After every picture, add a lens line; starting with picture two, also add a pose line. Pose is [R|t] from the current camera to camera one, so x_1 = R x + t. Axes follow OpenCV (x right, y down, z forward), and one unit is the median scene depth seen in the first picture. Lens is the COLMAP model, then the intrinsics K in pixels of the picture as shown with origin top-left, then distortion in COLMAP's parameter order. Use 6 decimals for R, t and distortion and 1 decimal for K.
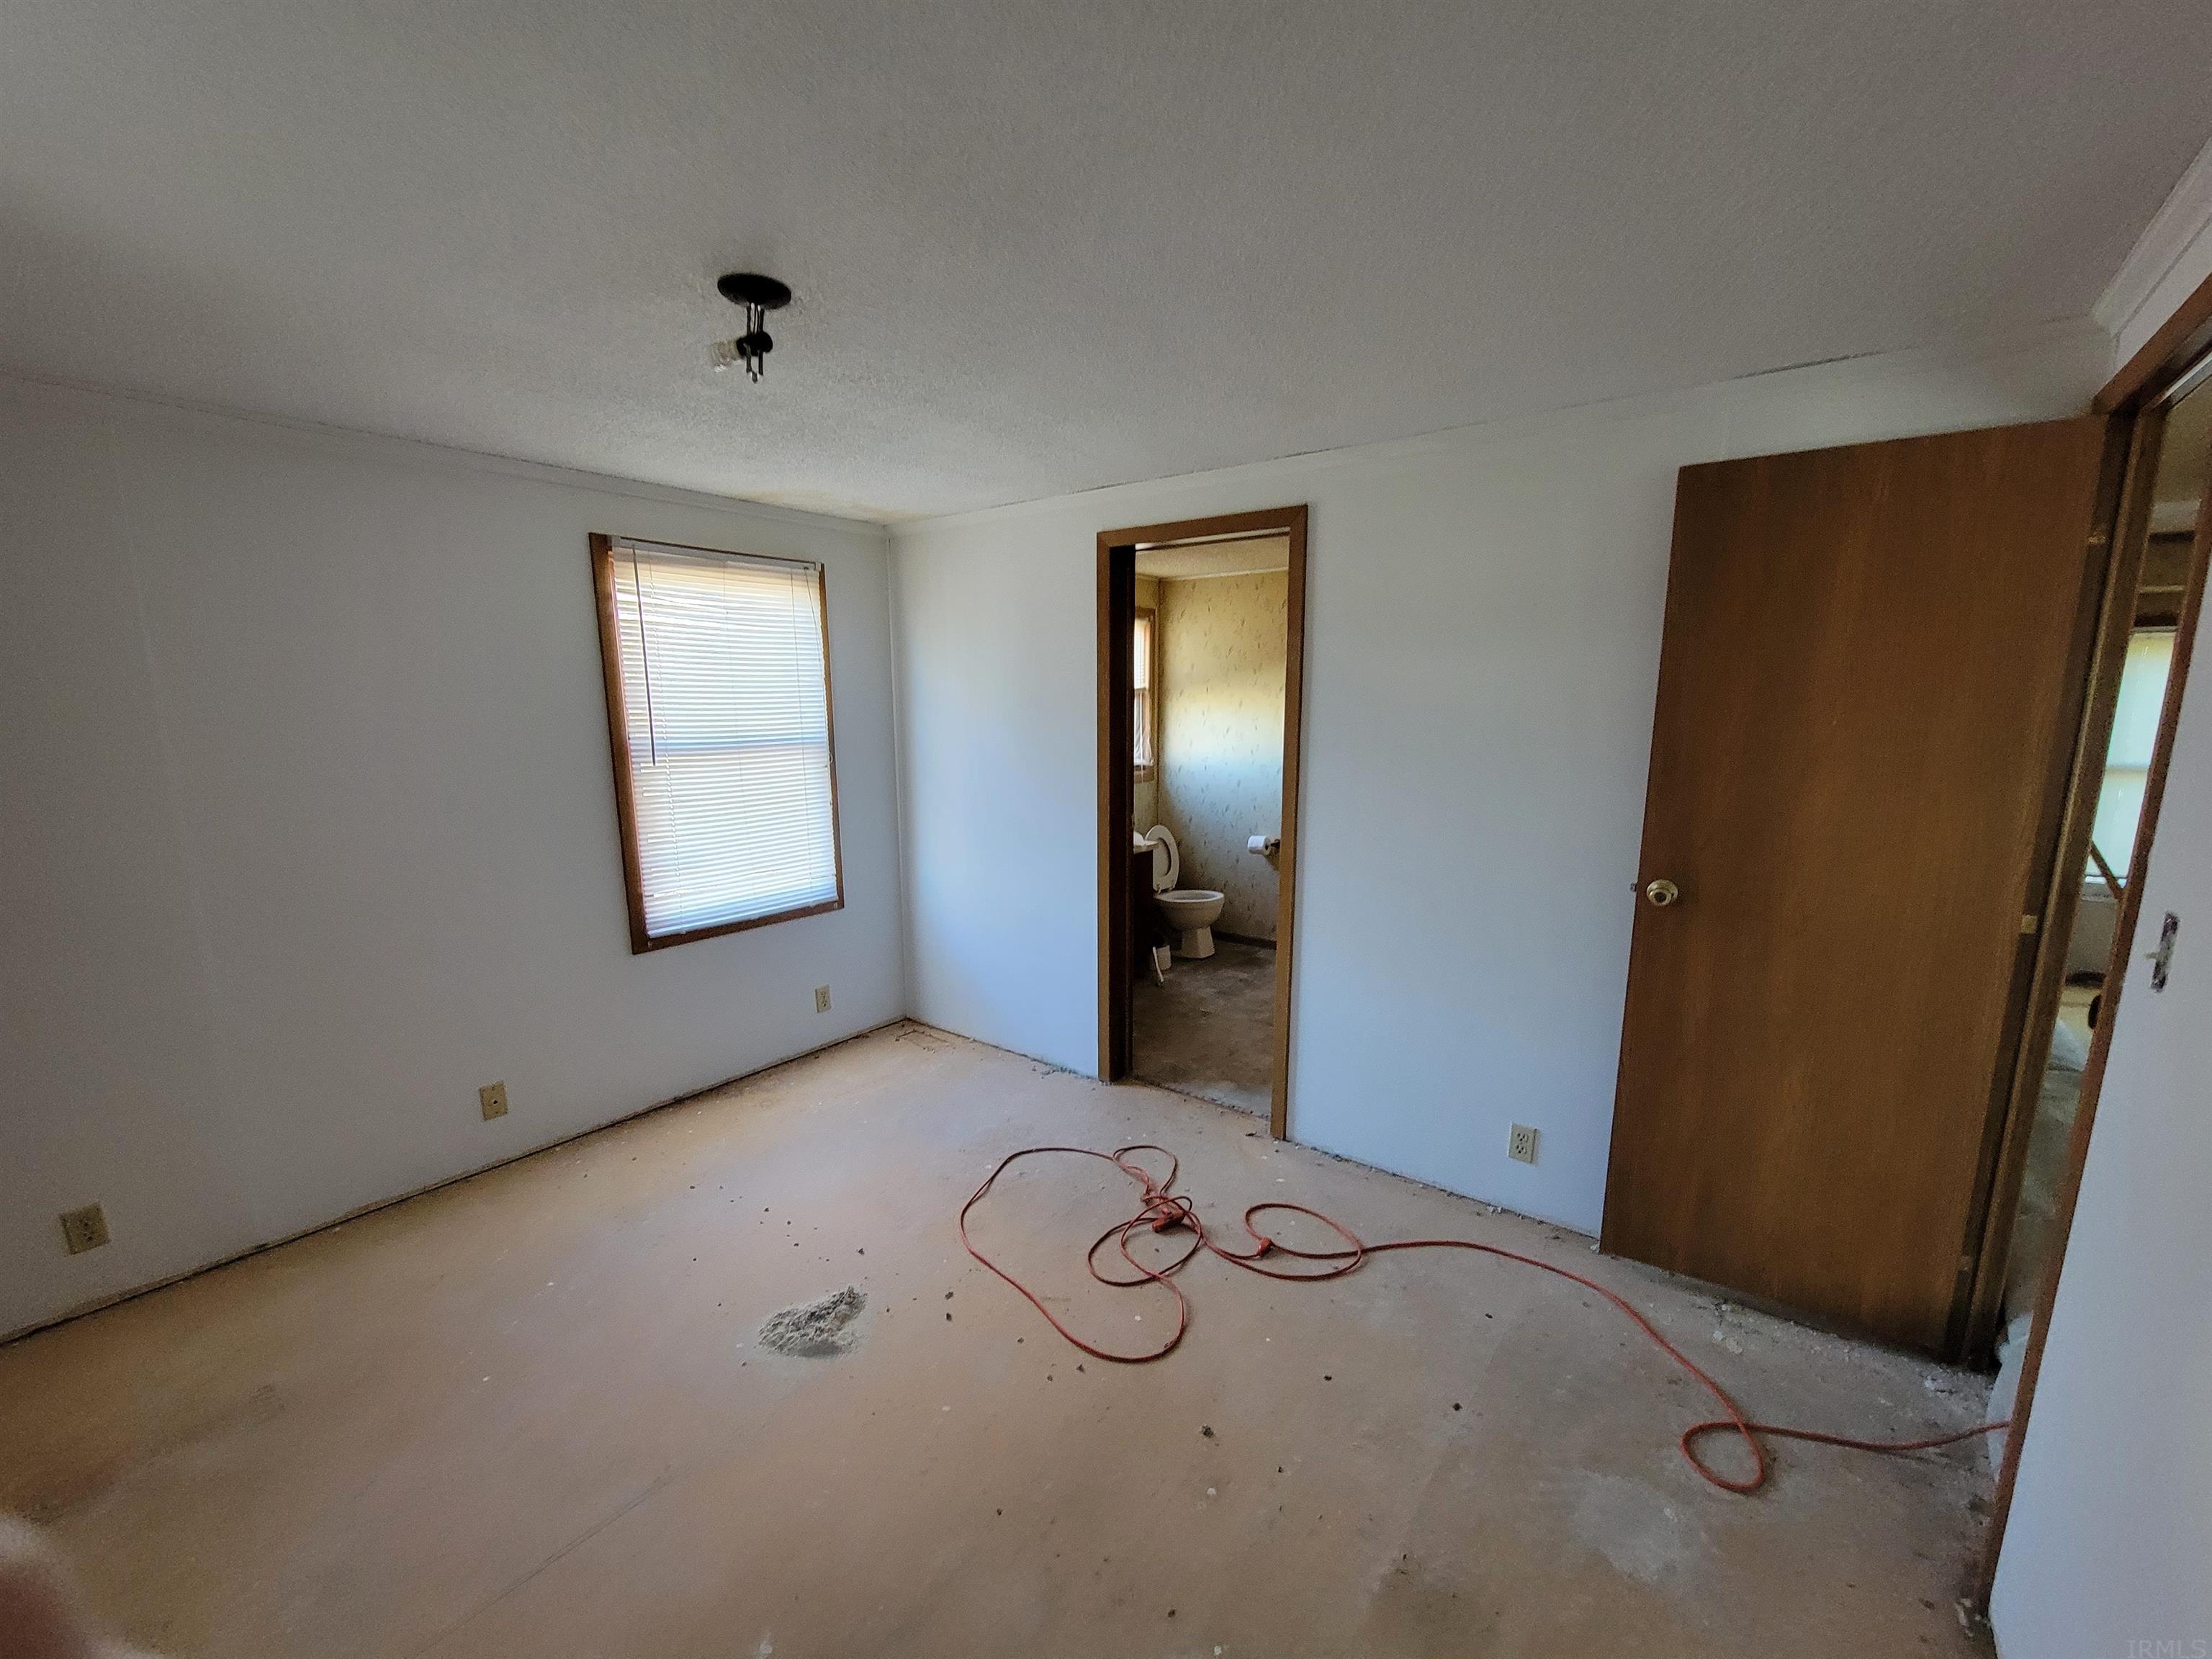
lens RADIAL K [[901.1, 0, 1100.5], [0, 901.1, 838.2], [0, 0, 1]] dist [0.002910, 0.000089]
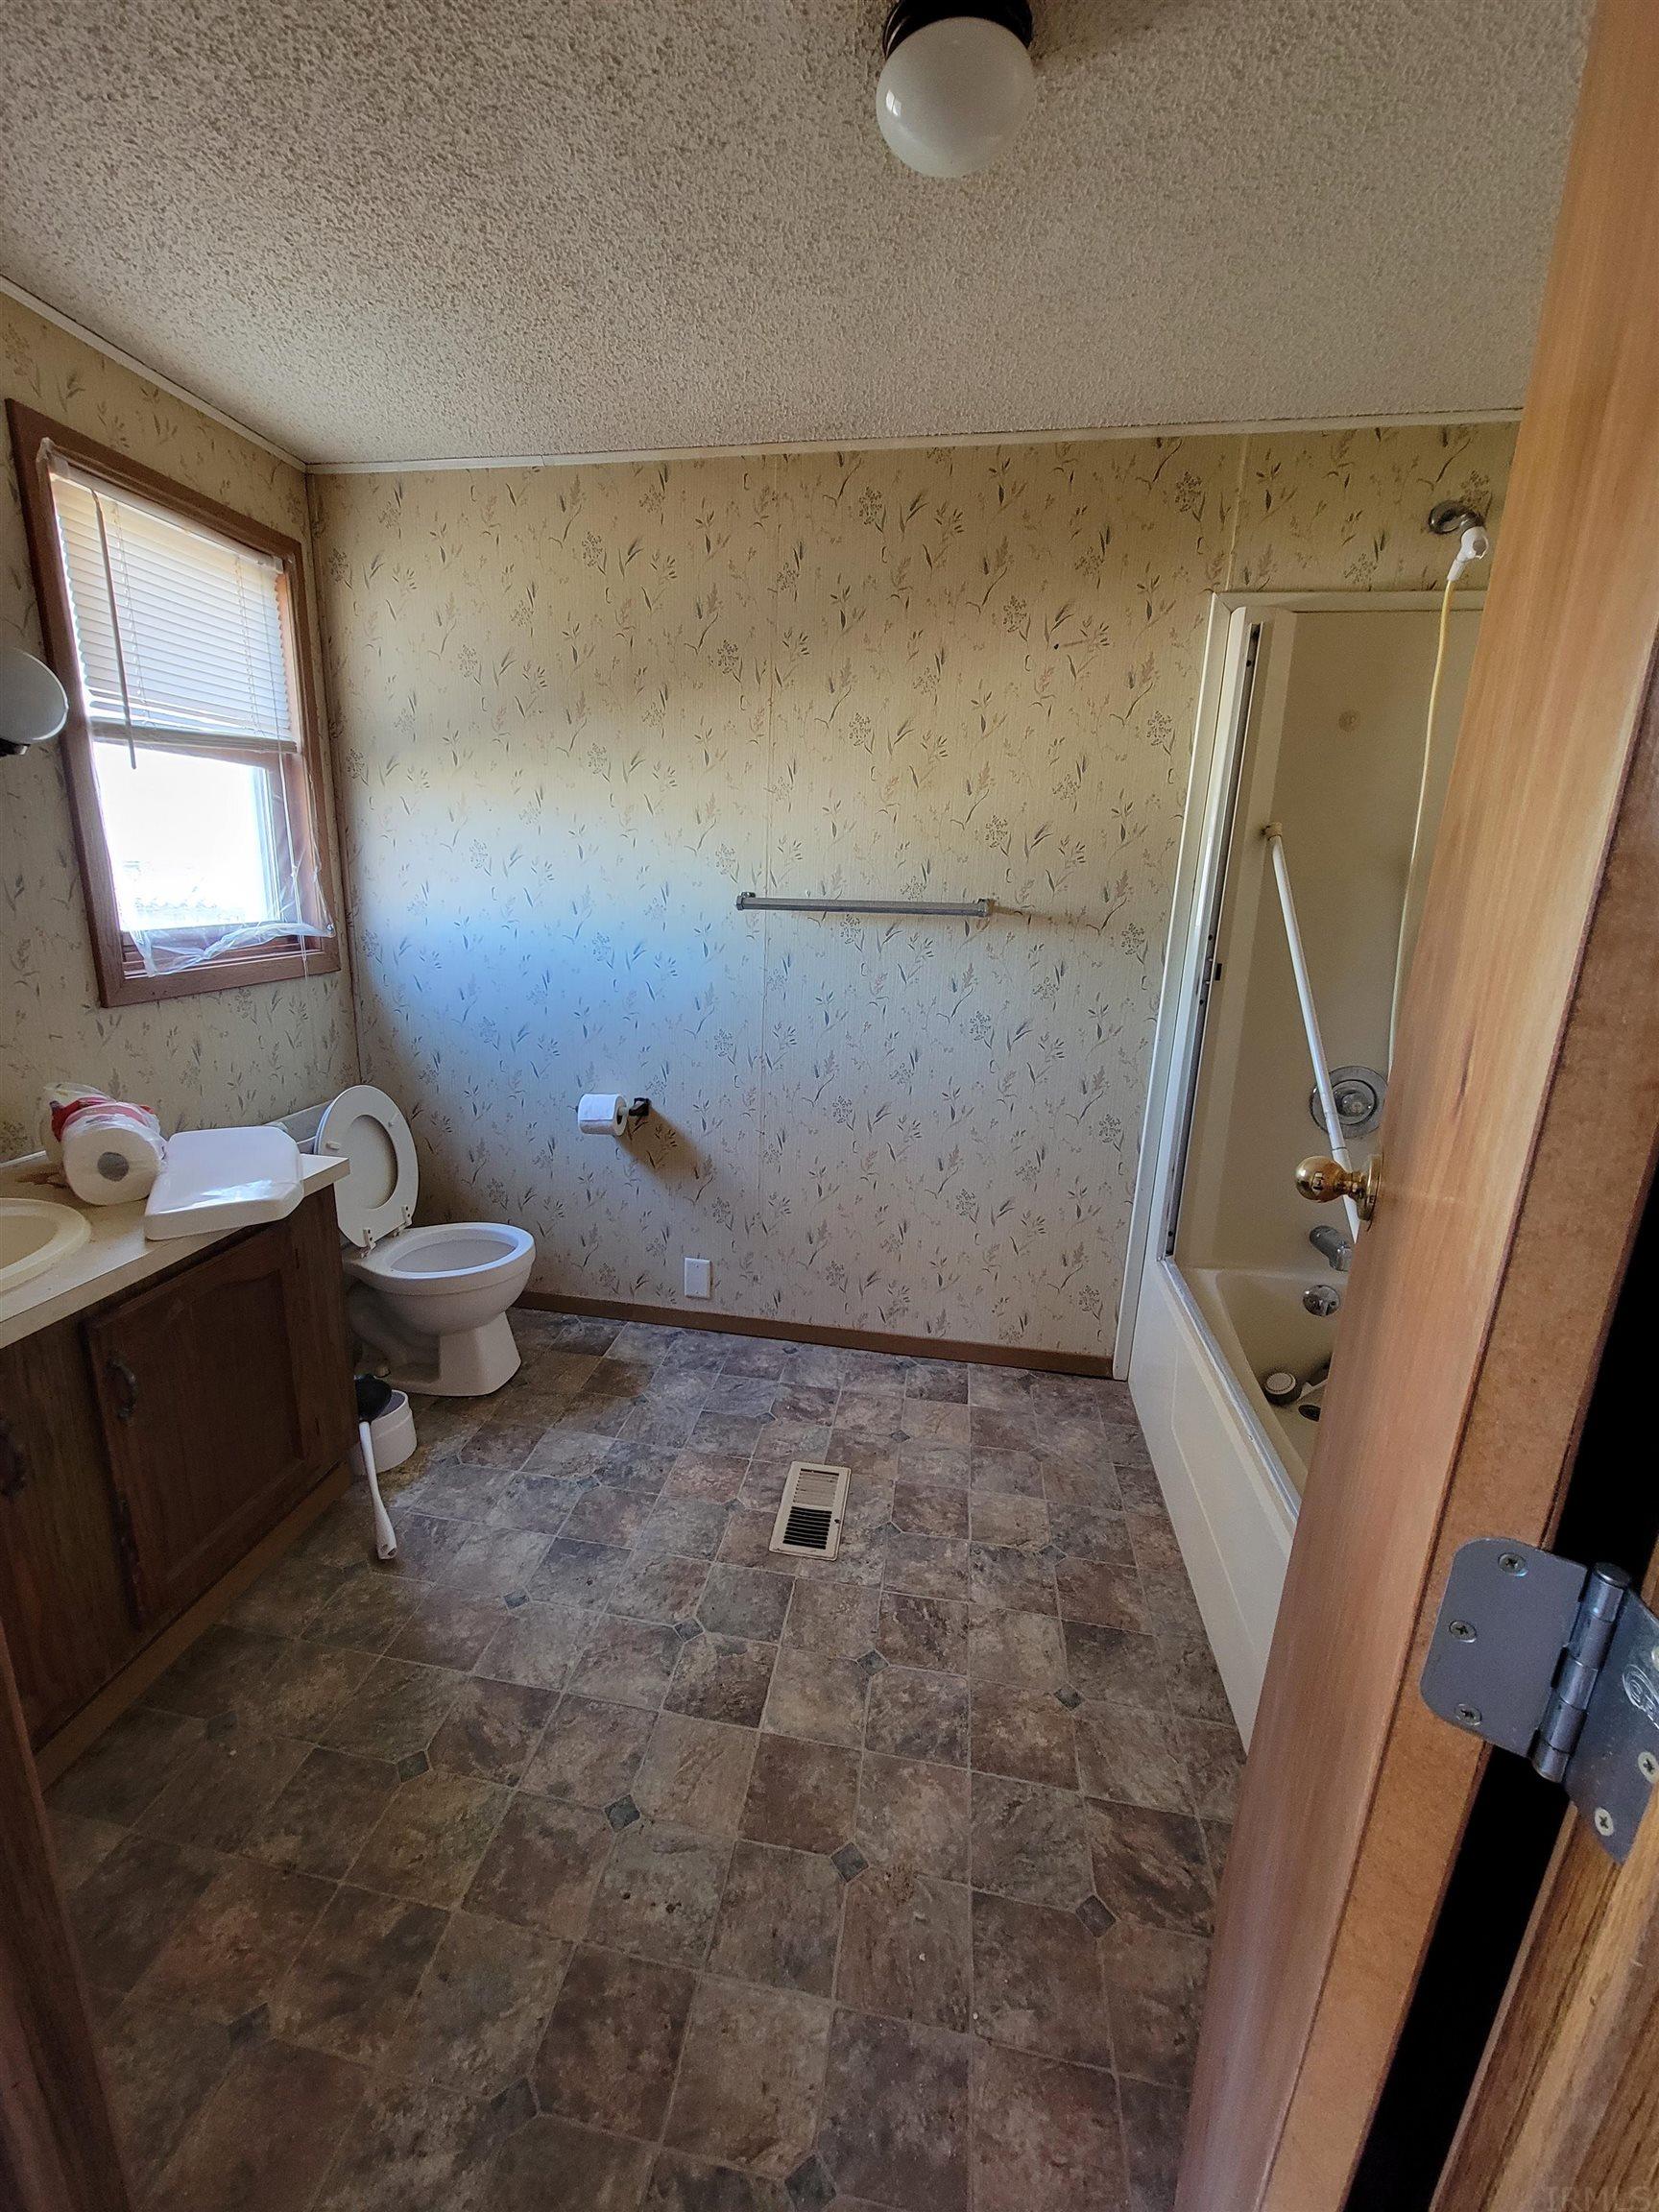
lens RADIAL K [[901.1, 0, 810.7], [0, 901.1, 1111.8], [0, 0, 1]] dist [0.002910, 0.000089]
pose [[0.882099, -0.082895, 0.463713, 0.055221], [0.033947, 0.993022, 0.112939, -0.040771], [-0.469839, -0.083881, 0.878758, 0.534030]]
